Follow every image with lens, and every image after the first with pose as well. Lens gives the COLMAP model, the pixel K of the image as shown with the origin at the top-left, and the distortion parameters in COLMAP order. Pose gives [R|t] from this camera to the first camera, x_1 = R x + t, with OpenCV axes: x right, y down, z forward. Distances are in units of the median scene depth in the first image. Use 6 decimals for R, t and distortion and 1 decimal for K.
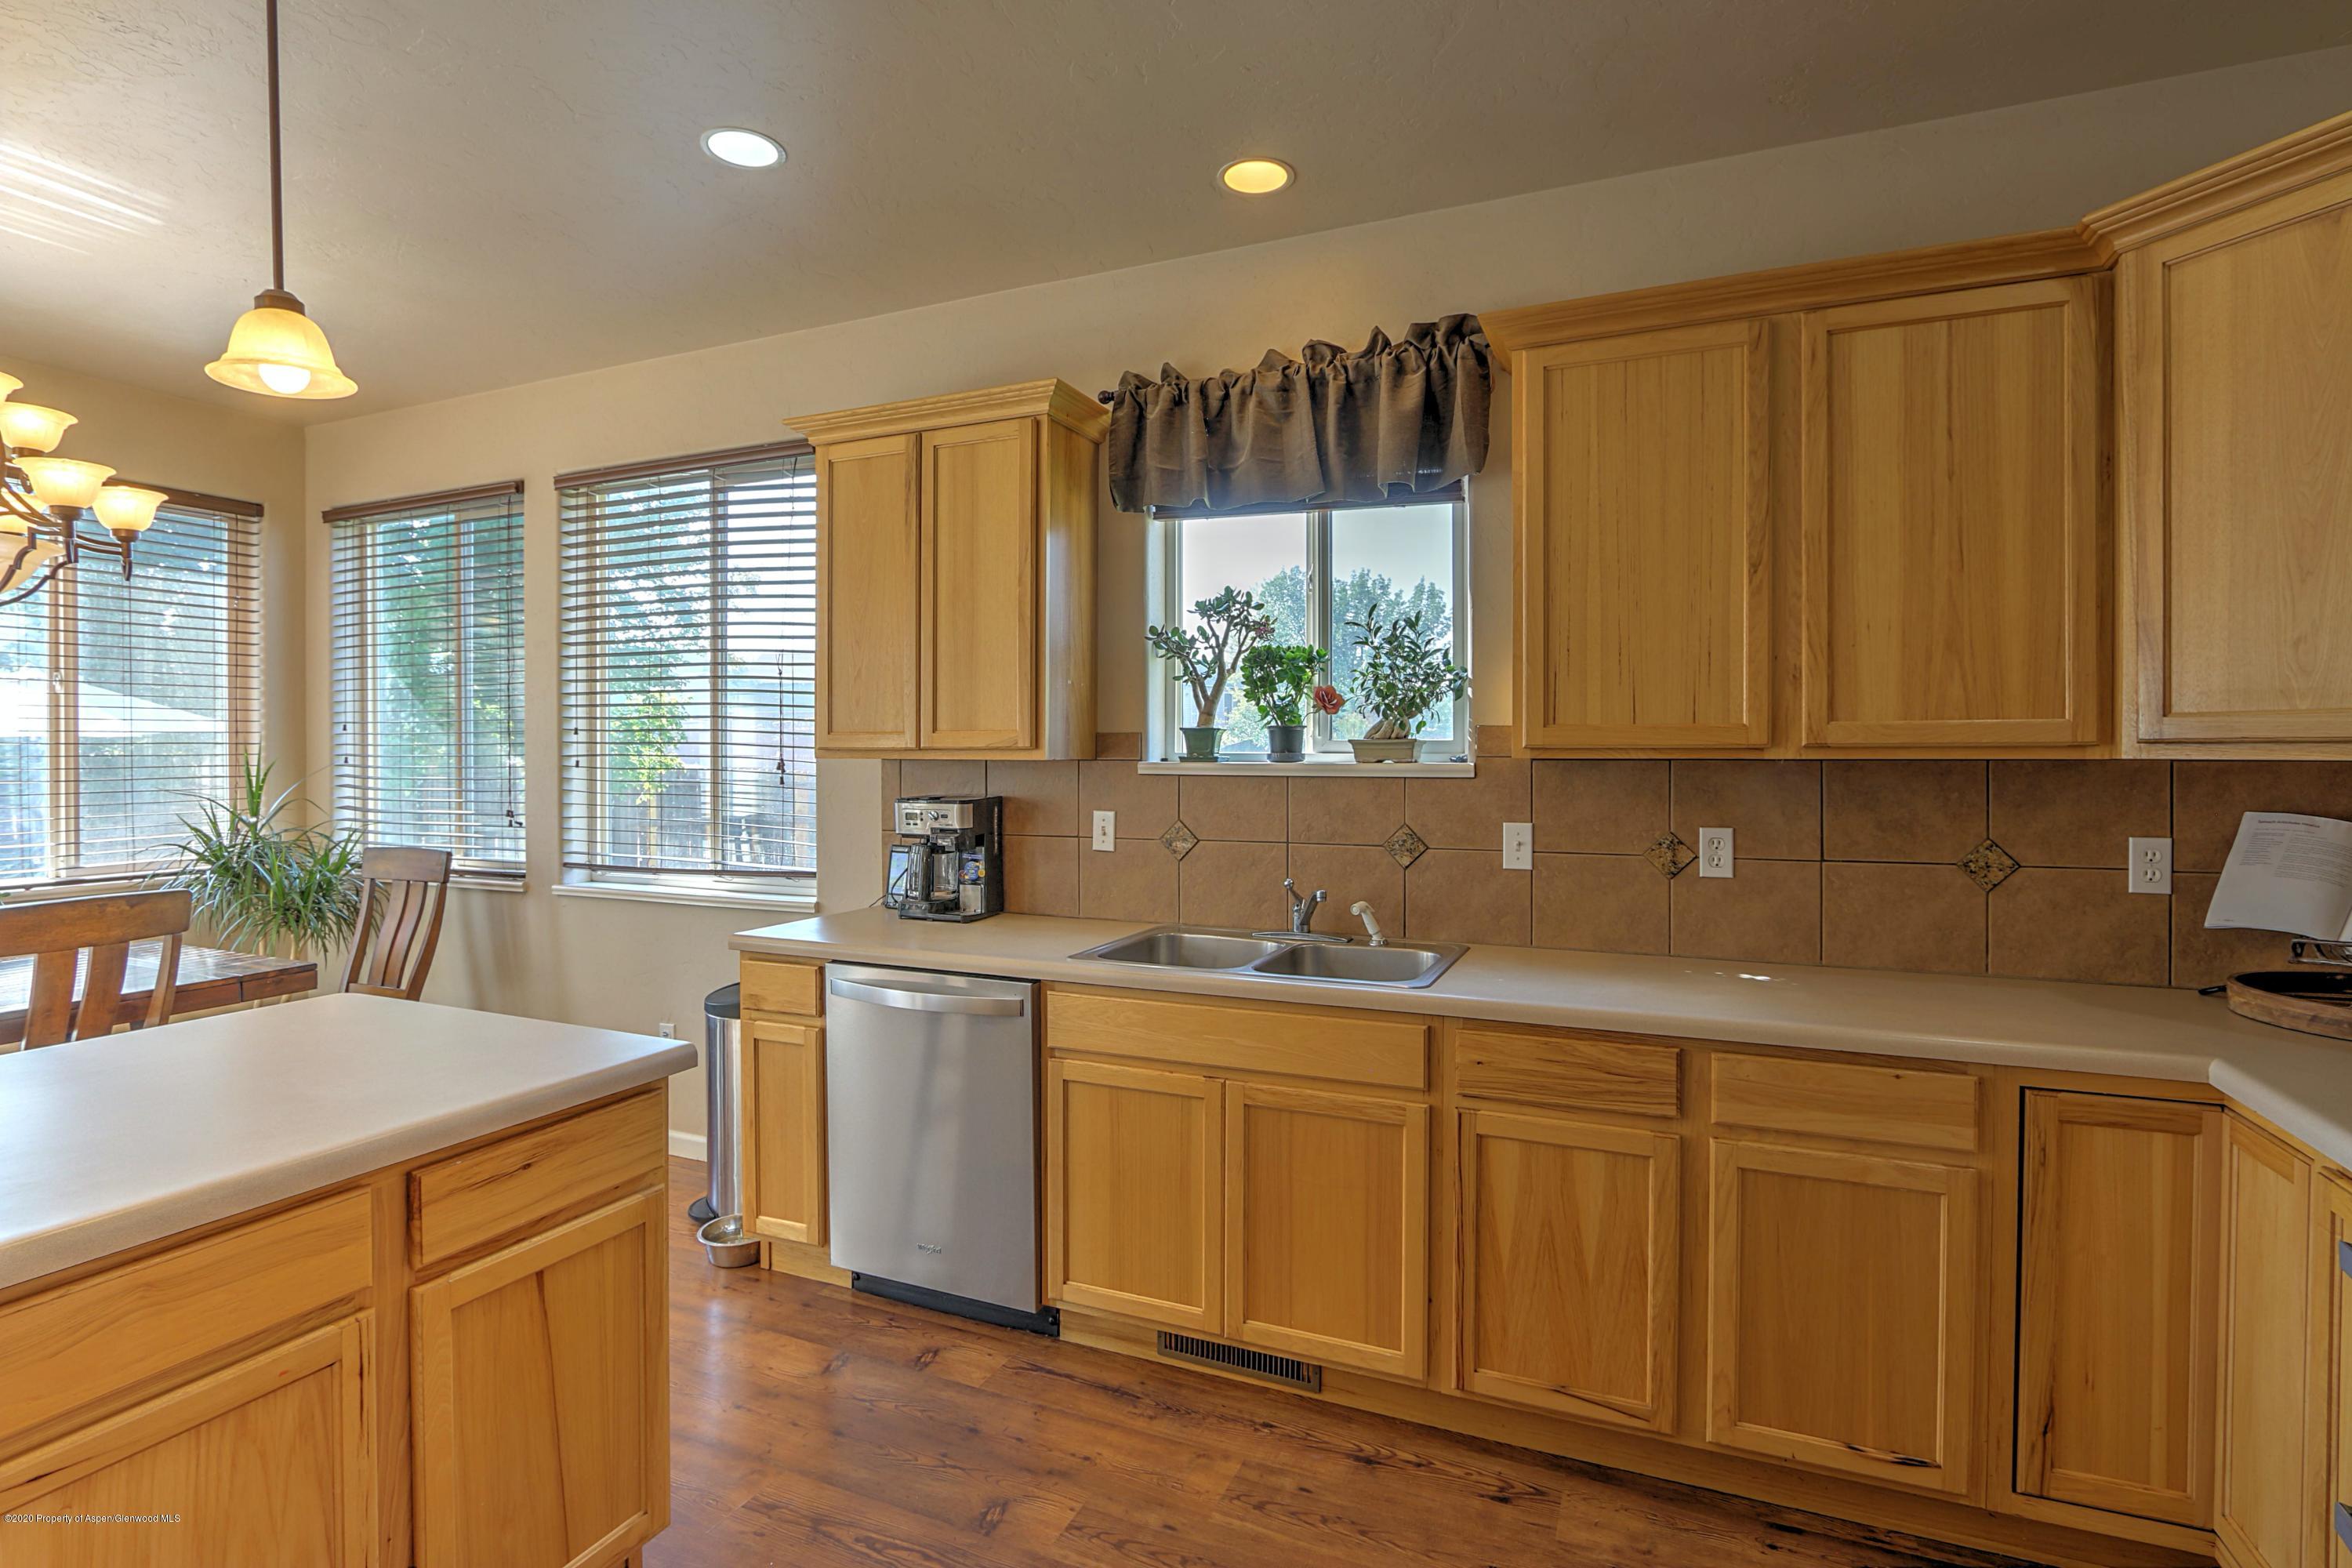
lens RADIAL K [[1152.3, 0, 1181.1], [0, 1152.3, 761.1], [0, 0, 1]] dist [-0.006153, -0.000159]
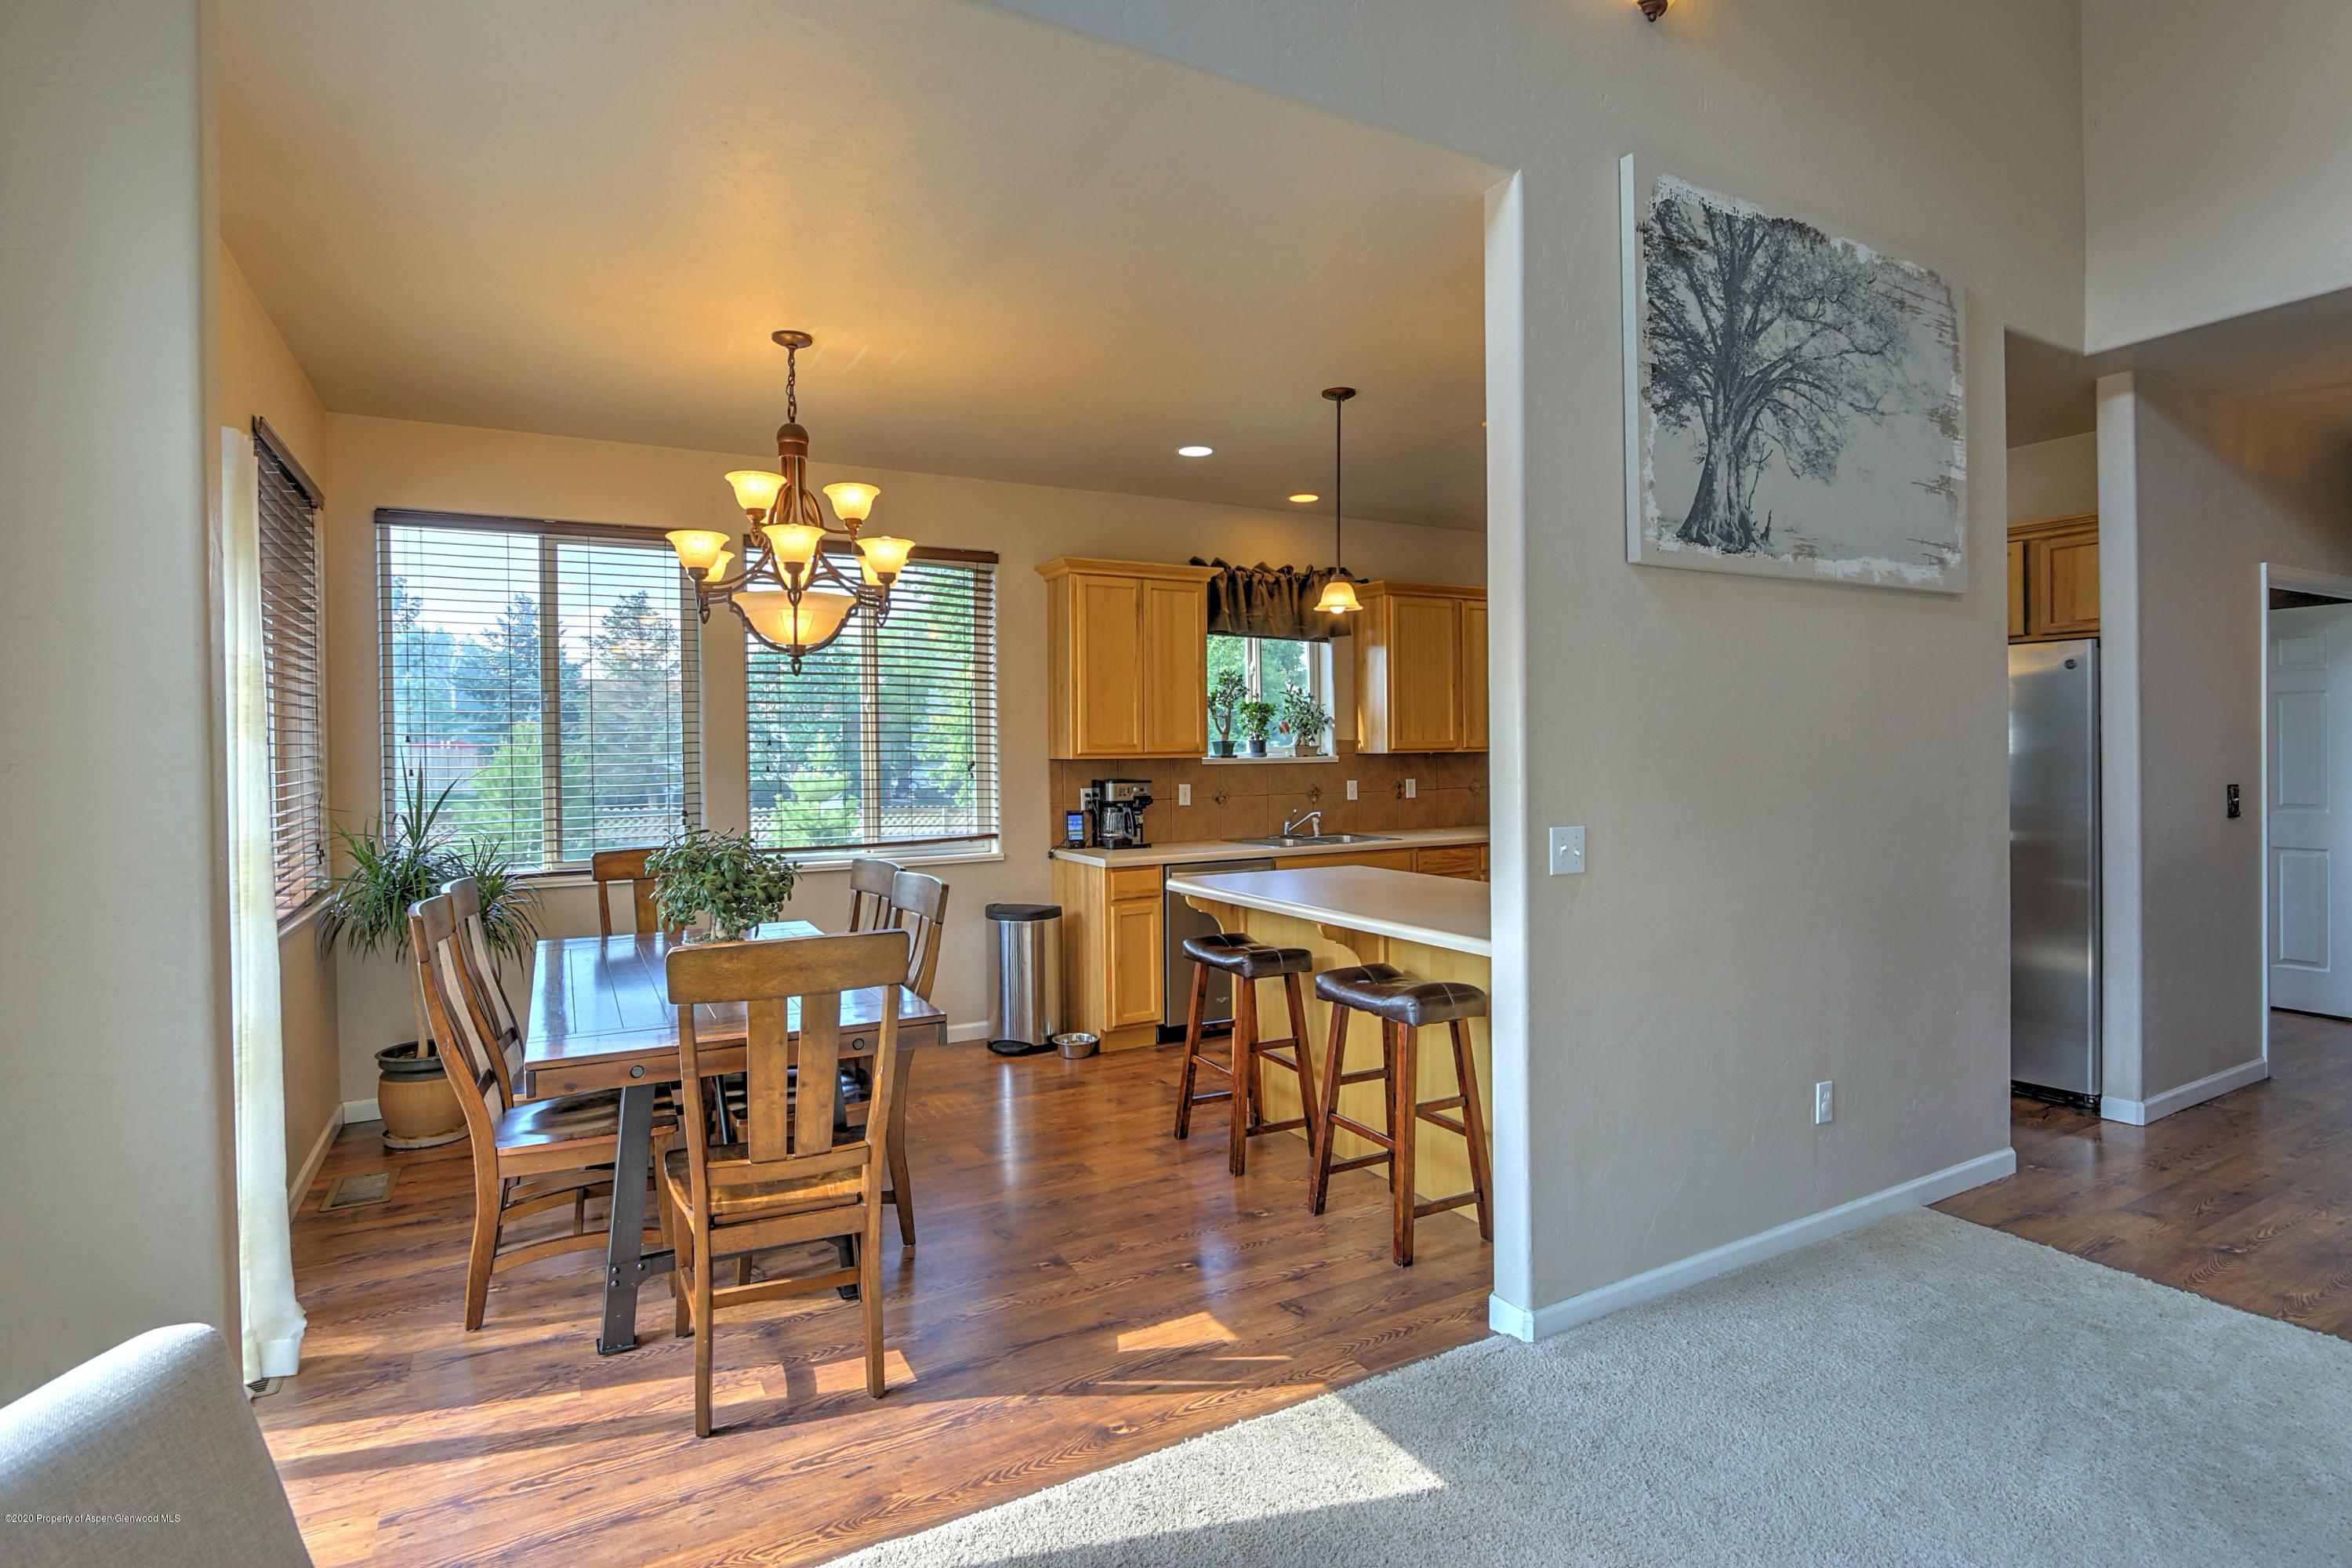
lens RADIAL K [[1152.3, 0, 1181.1], [0, 1152.3, 761.1], [0, 0, 1]] dist [-0.006153, -0.000159]
pose [[0.609723, -0.014761, 0.792477, -1.734695], [0.017856, 0.999829, 0.004885, -0.005278], [-0.792413, 0.011172, 0.609882, -0.171874]]
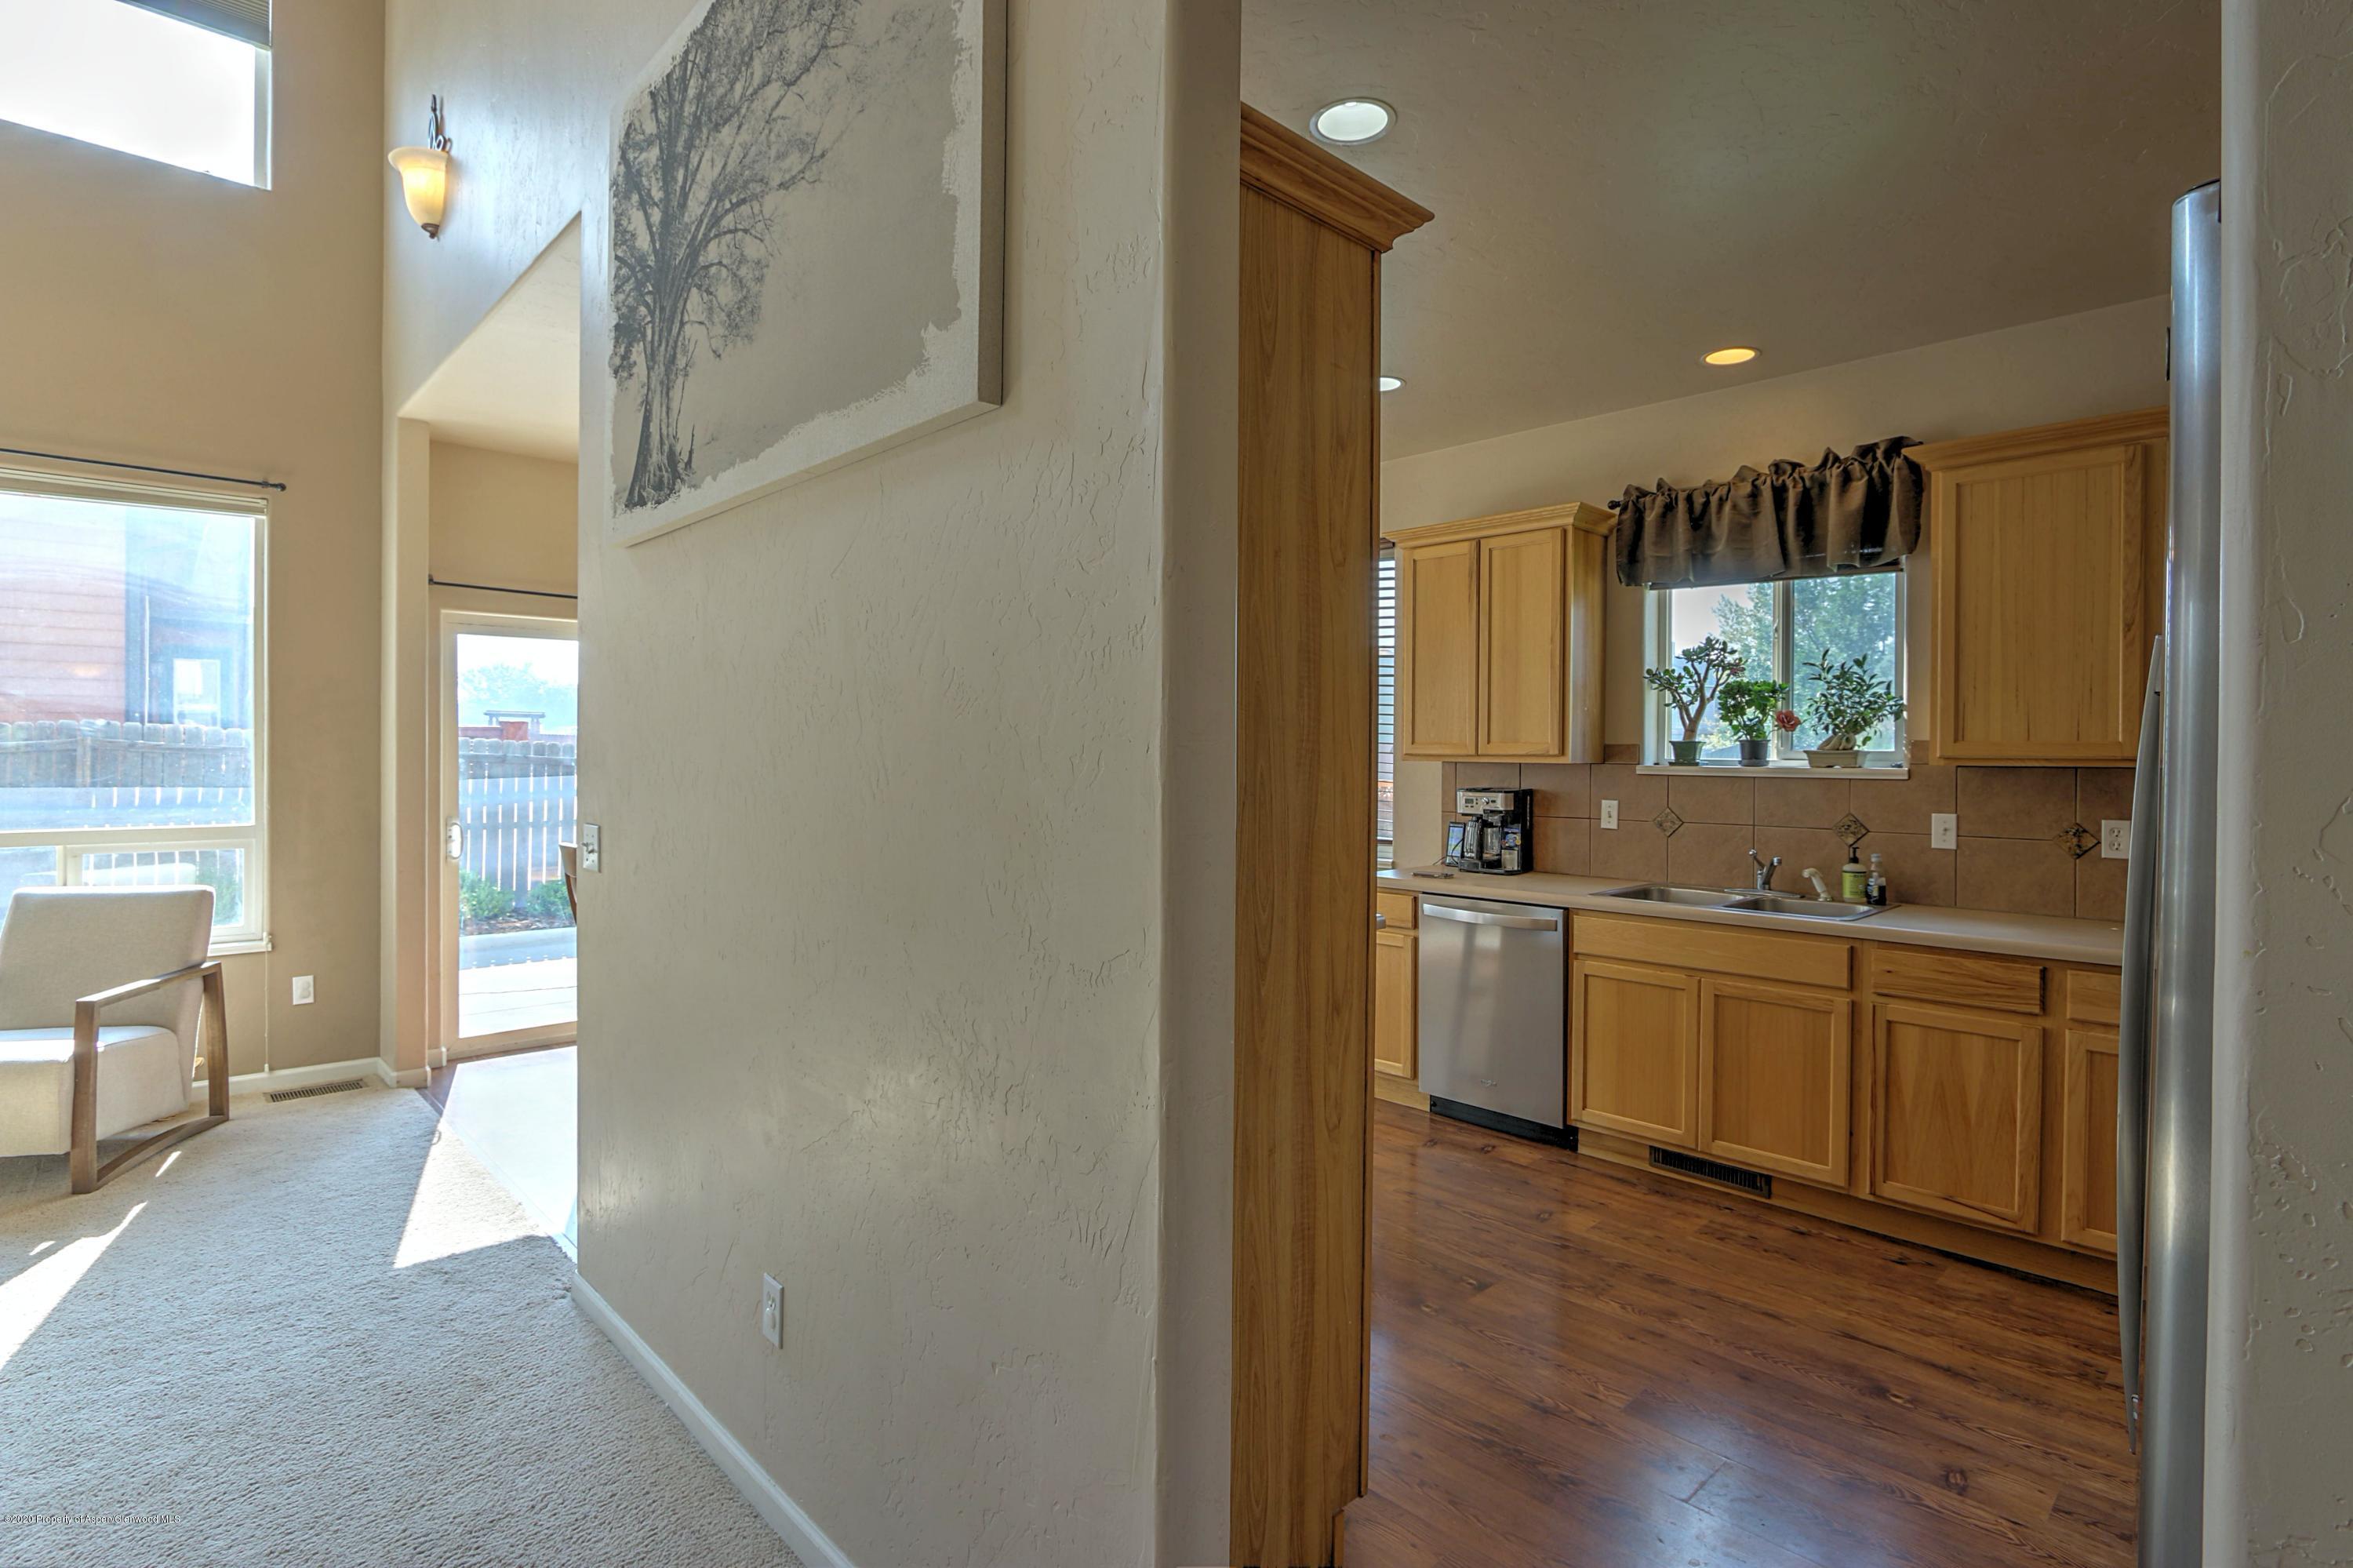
lens RADIAL K [[1152.8, 0, 1181.6], [0, 1152.8, 761.1], [0, 0, 1]] dist [-0.006153, -0.000159]
pose [[0.922333, 0.008457, -0.386303, -0.006995], [-0.009569, 0.999954, -0.000955, 0.002259], [0.386277, 0.004577, 0.922372, -0.535508]]
